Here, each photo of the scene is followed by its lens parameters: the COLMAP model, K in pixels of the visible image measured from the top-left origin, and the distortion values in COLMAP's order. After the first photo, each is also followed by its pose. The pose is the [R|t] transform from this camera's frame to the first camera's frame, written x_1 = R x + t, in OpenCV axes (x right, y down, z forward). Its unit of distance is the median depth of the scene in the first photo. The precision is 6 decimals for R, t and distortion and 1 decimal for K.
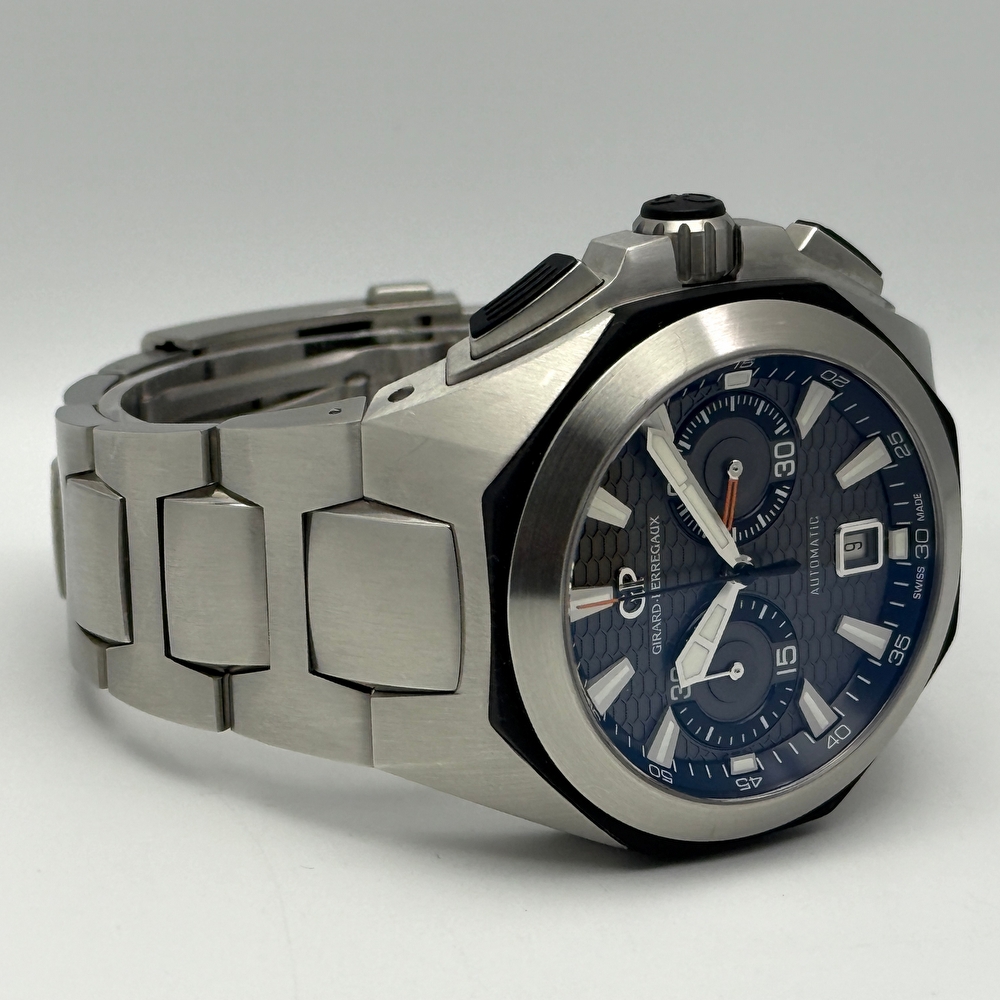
lens RADIAL K [[4228.6, 0, 500.0], [0, 4228.6, 500.0], [0, 0, 1]] dist [-0.852777, 49.039384]
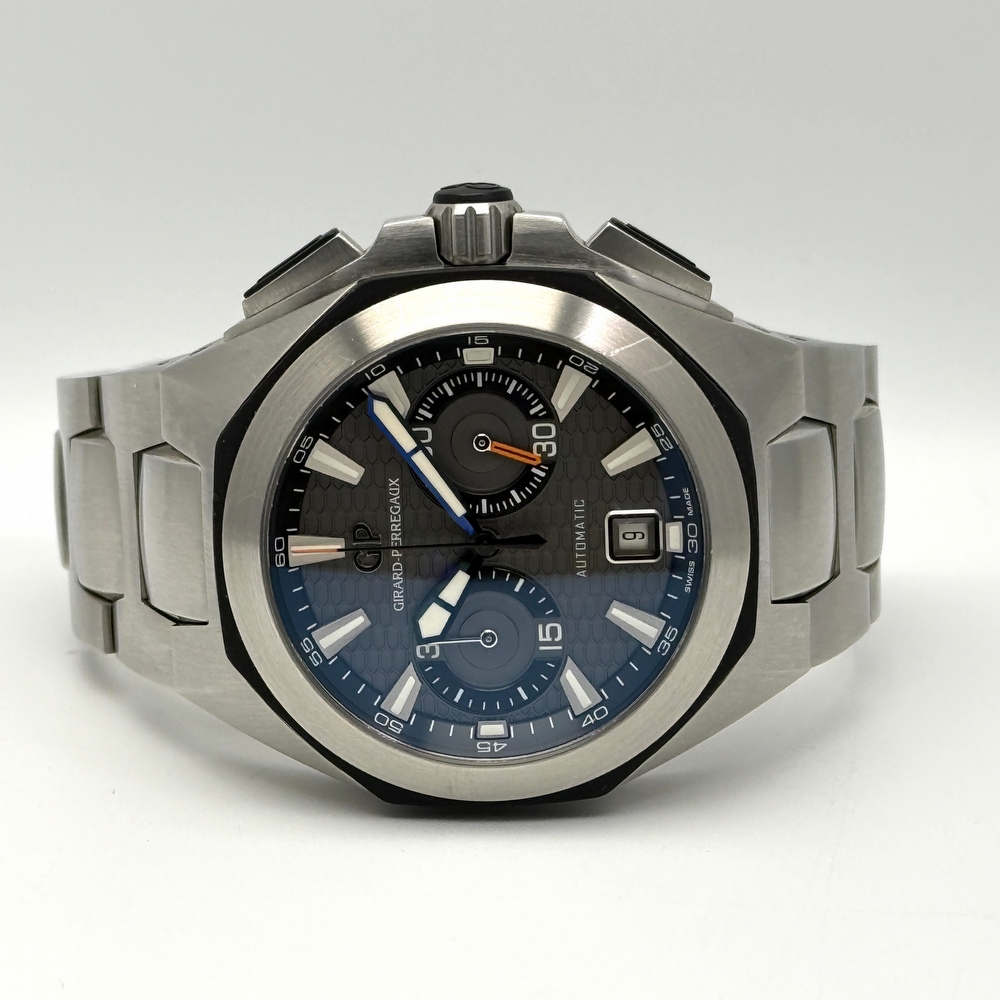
lens RADIAL K [[4228.6, 0, 500.0], [0, 4228.6, 500.0], [0, 0, 1]] dist [-0.852777, 49.039384]
pose [[0.853924, 0.074266, -0.515071, 0.597300], [-0.109777, 0.993199, -0.038791, 0.046786], [0.508687, 0.089668, 0.856269, 0.100231]]
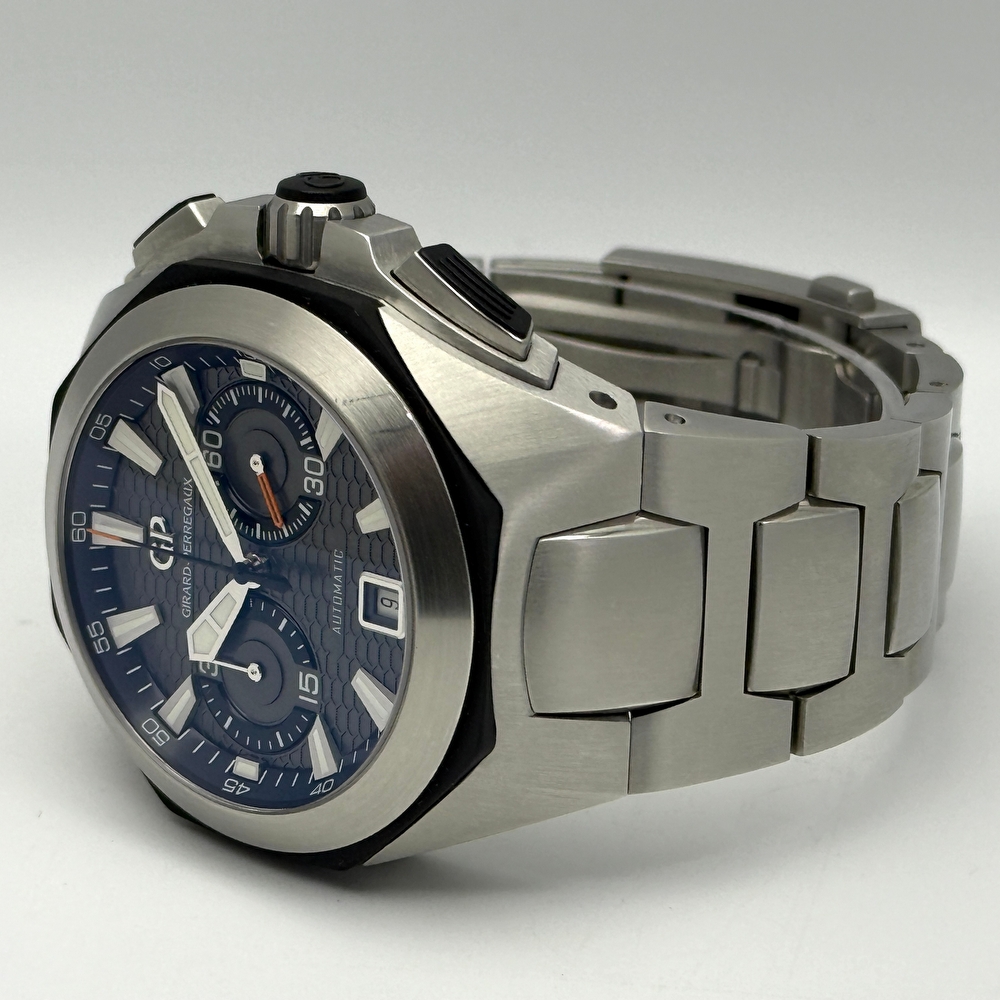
lens RADIAL K [[4228.6, 0, 500.0], [0, 4228.6, 500.0], [0, 0, 1]] dist [-0.852777, 49.039384]
pose [[0.330120, 0.304477, -0.893484, 0.914739], [-0.261341, 0.939029, 0.223439, -0.223562], [0.907040, 0.159743, 0.389565, 0.674333]]
